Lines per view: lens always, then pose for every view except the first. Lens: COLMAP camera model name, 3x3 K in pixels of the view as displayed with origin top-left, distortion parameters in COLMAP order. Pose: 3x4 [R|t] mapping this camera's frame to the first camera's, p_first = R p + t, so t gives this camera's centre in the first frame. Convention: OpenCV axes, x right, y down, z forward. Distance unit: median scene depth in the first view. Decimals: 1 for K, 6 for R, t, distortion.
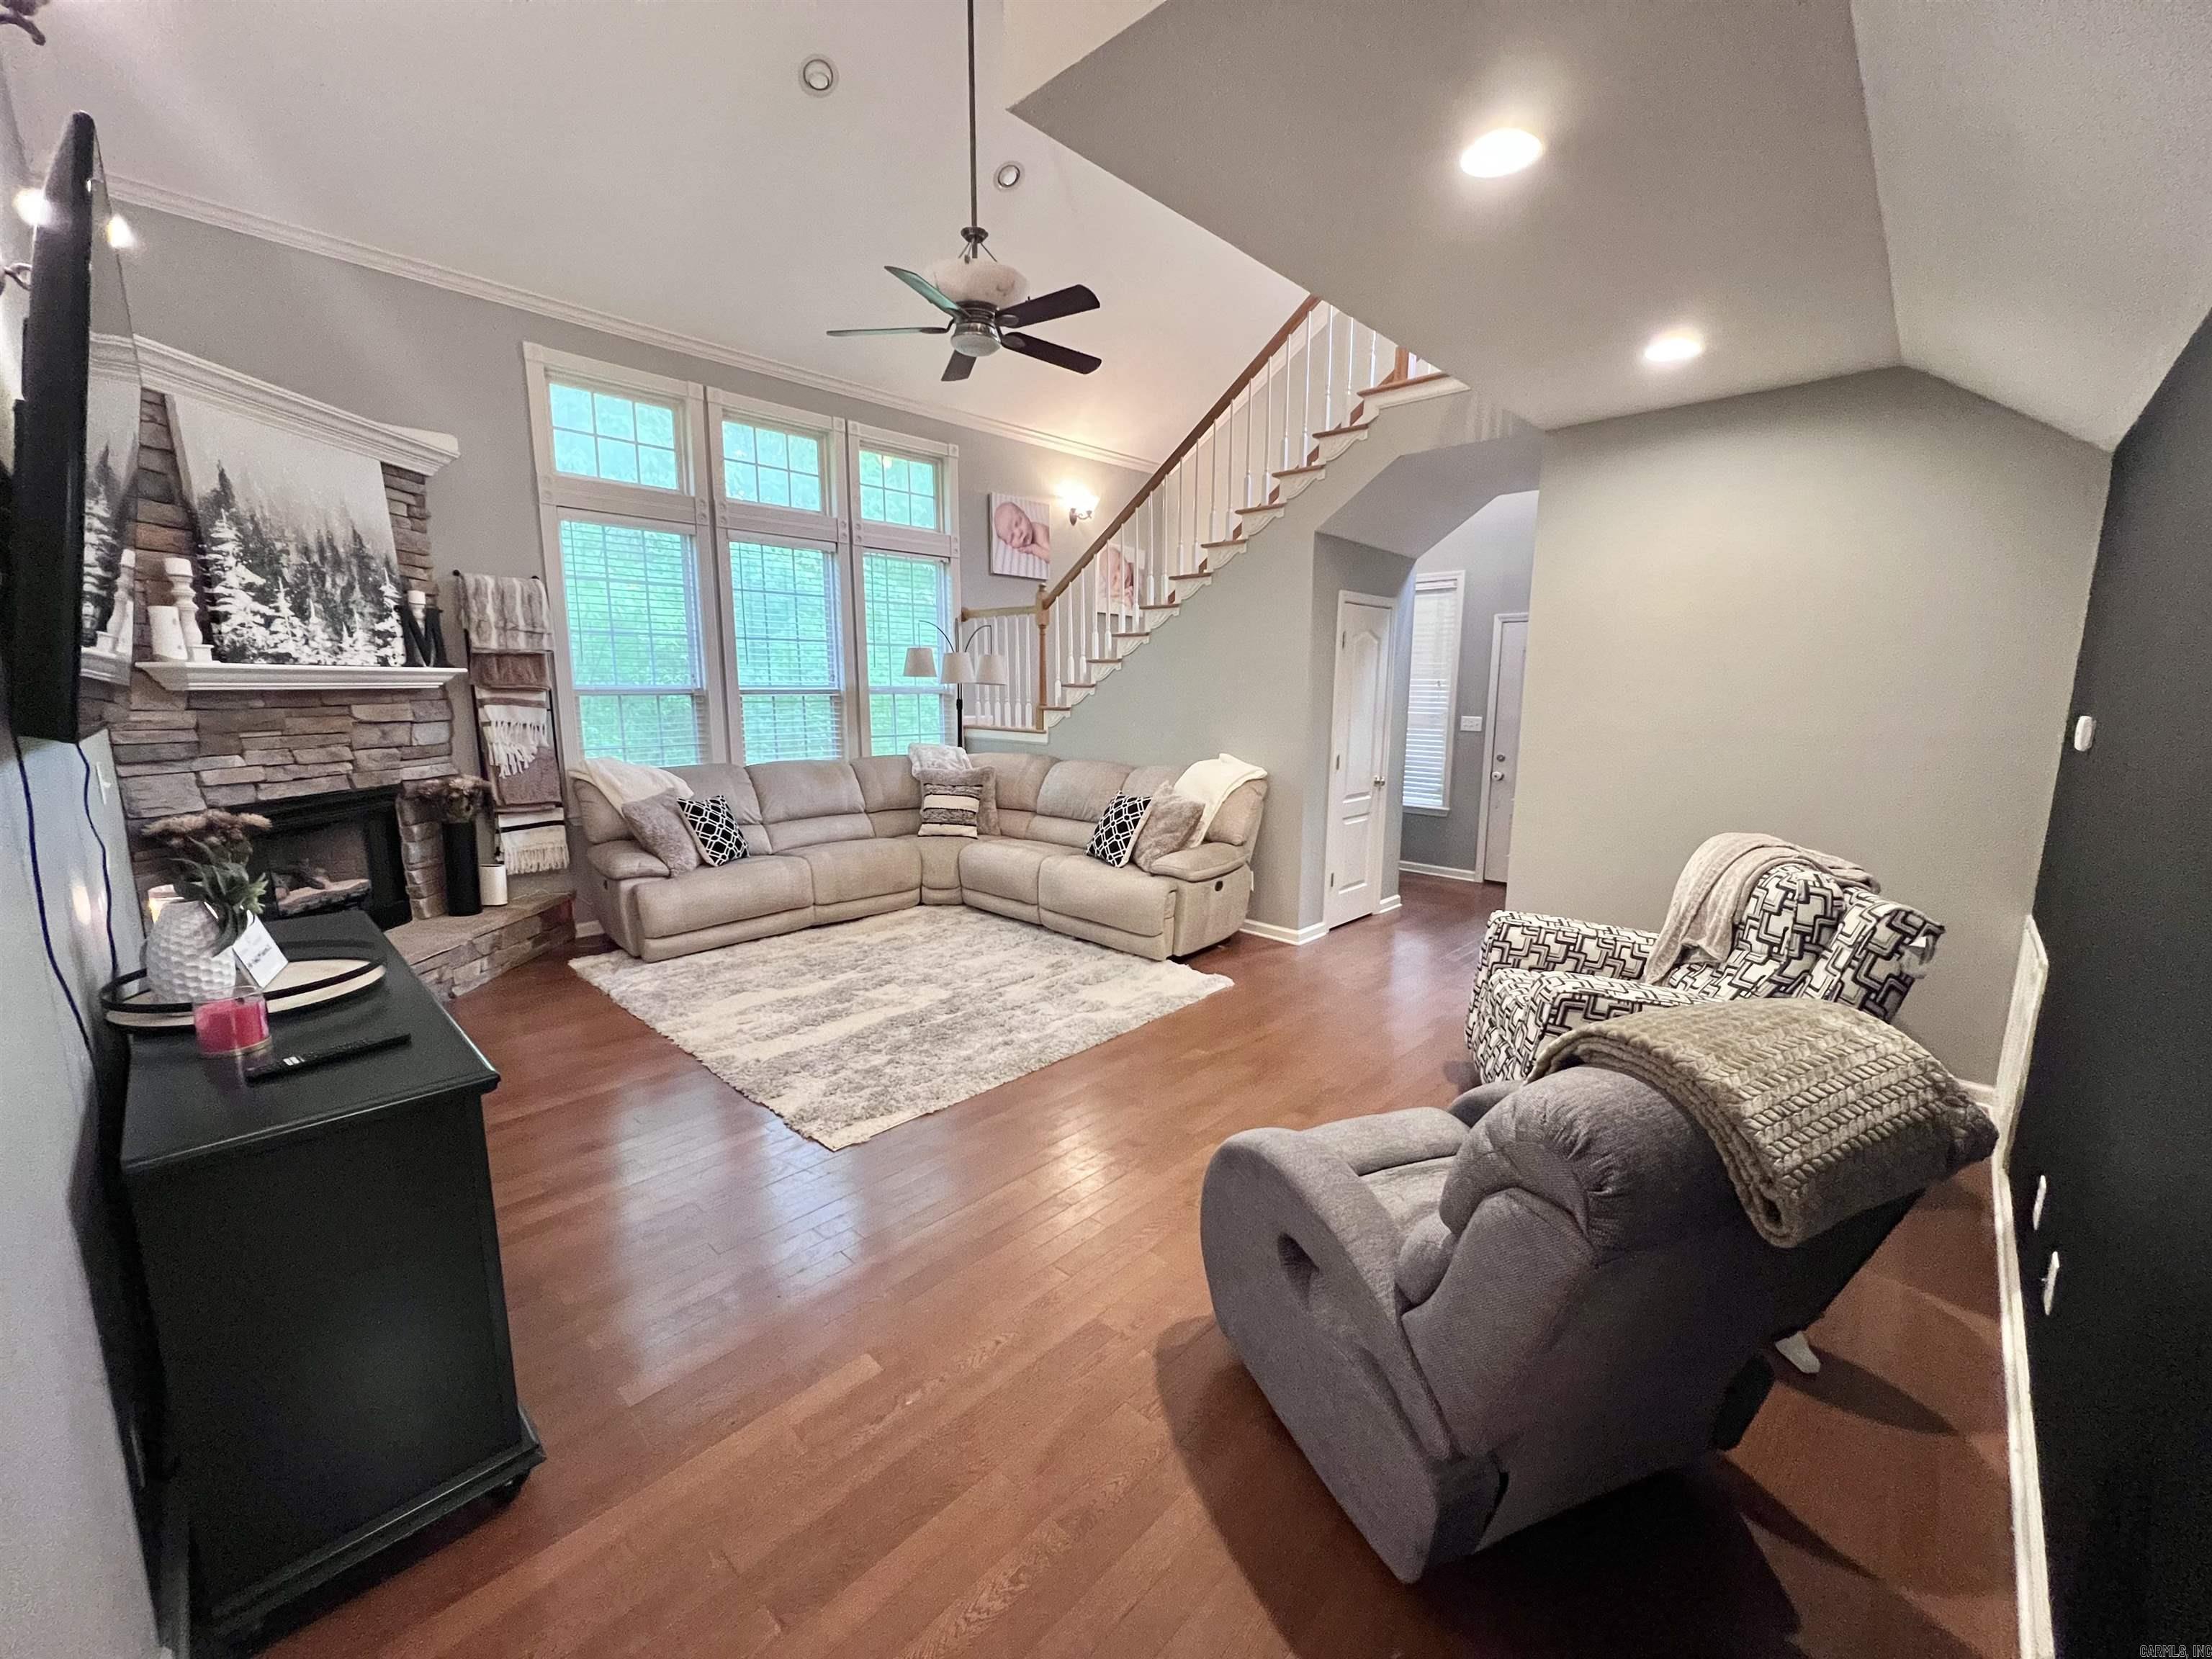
lens RADIAL K [[881.9, 0, 1104.1], [0, 881.9, 828.8], [0, 0, 1]] dist [-0.001373, 0.000360]
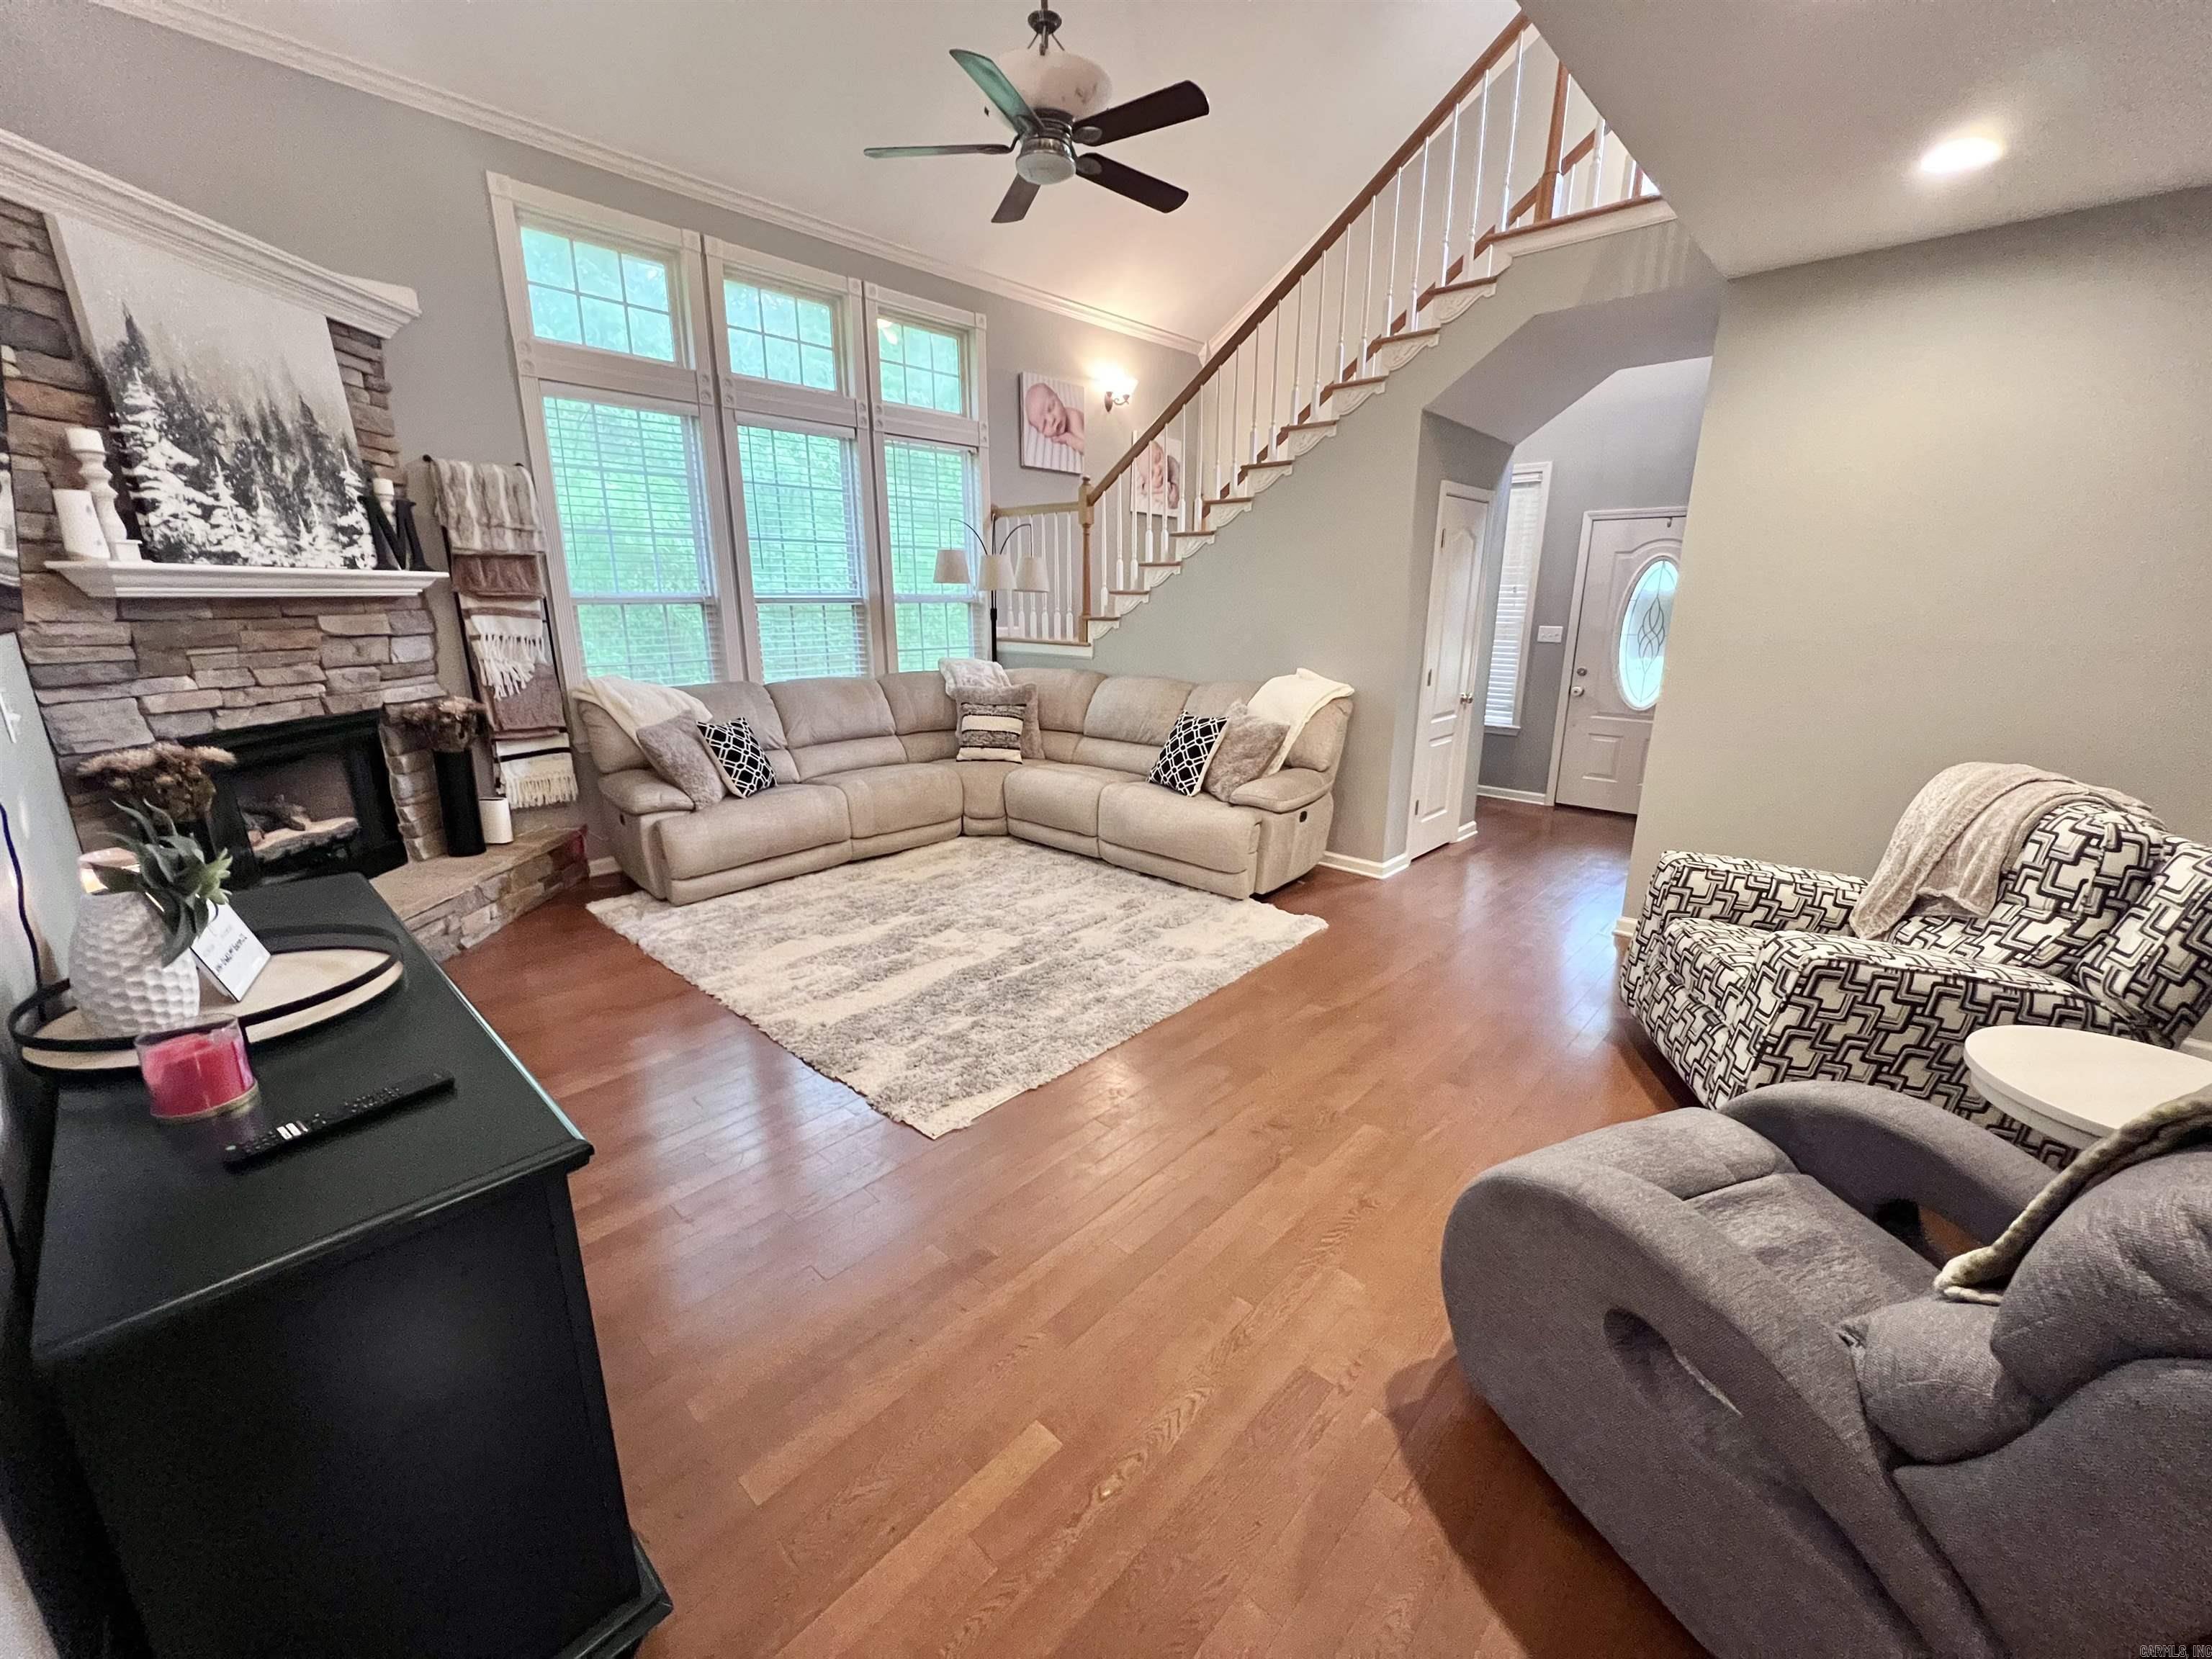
lens RADIAL K [[881.9, 0, 1103.6], [0, 881.9, 828.5], [0, 0, 1]] dist [-0.001373, 0.000360]
pose [[0.999868, -0.006405, 0.014940, -0.096522], [0.004936, 0.995332, 0.096389, -0.012355], [-0.015487, -0.096302, 0.995232, 0.107481]]
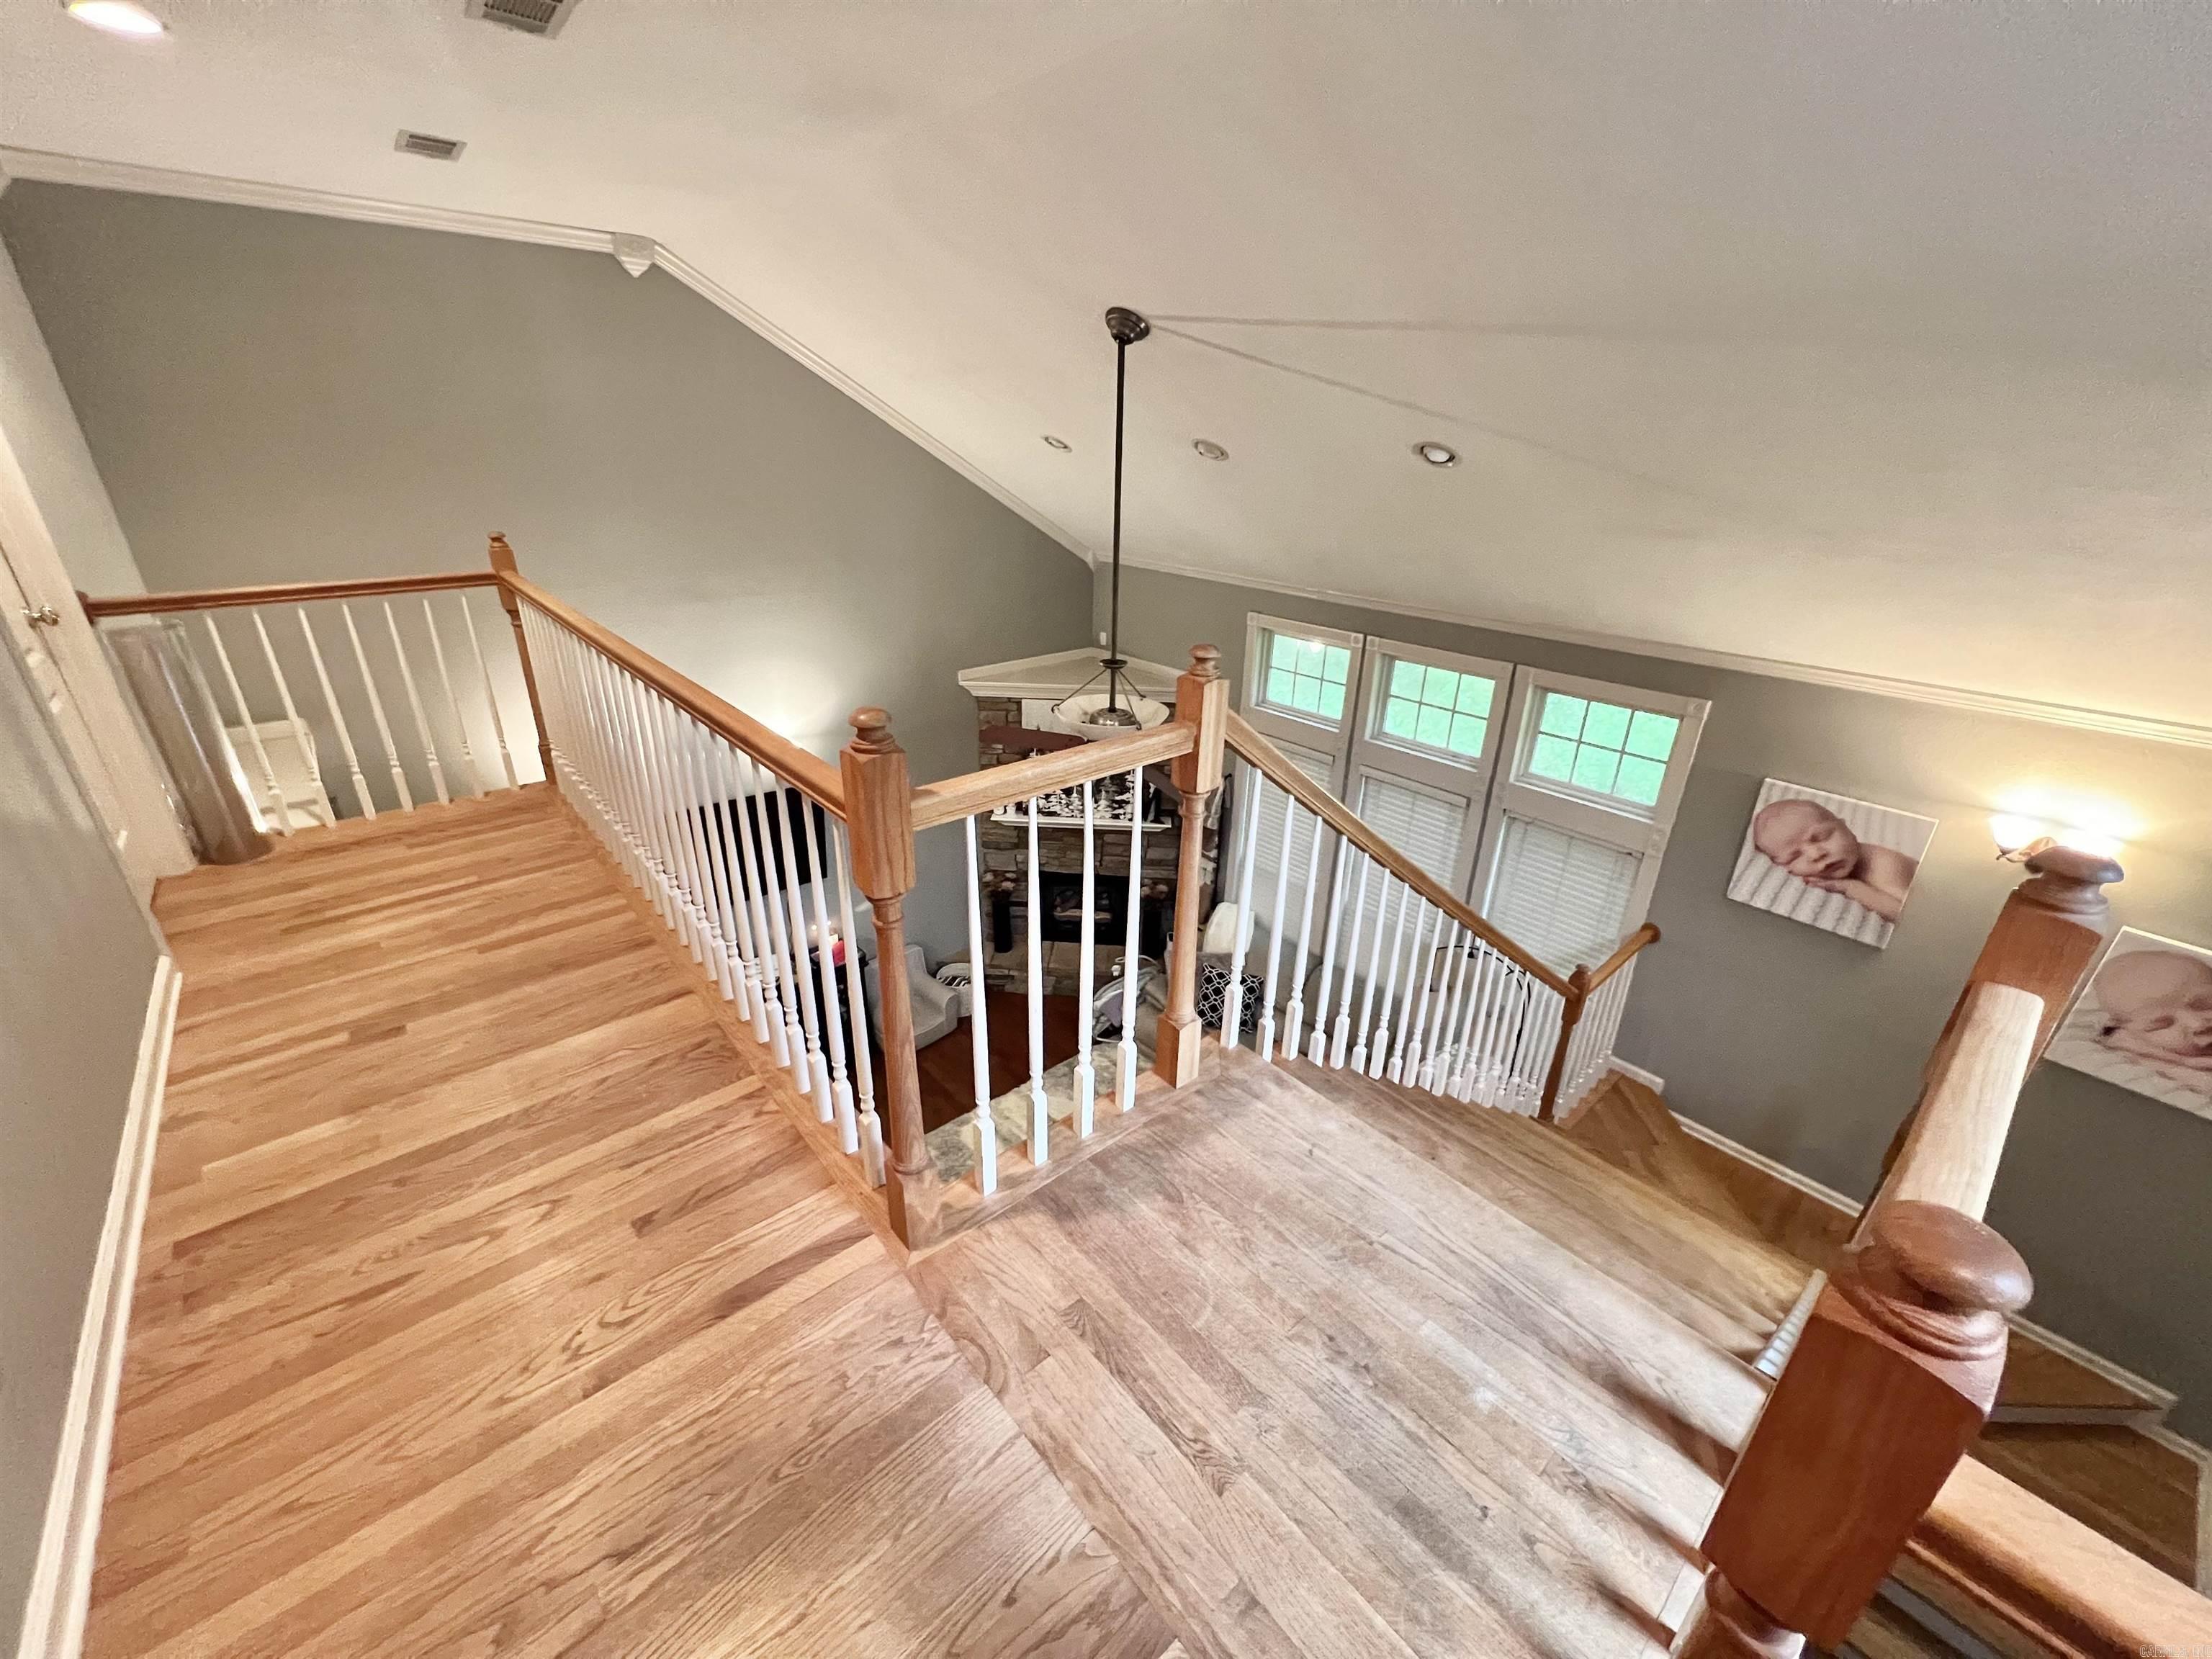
lens RADIAL K [[881.9, 0, 1106.3], [0, 881.9, 825.5], [0, 0, 1]] dist [-0.001373, 0.000360]
pose [[-0.090124, 0.392633, -0.915269, 0.713745], [-0.182494, 0.896938, 0.402739, -0.795883], [0.979068, 0.203328, -0.009182, 0.914942]]
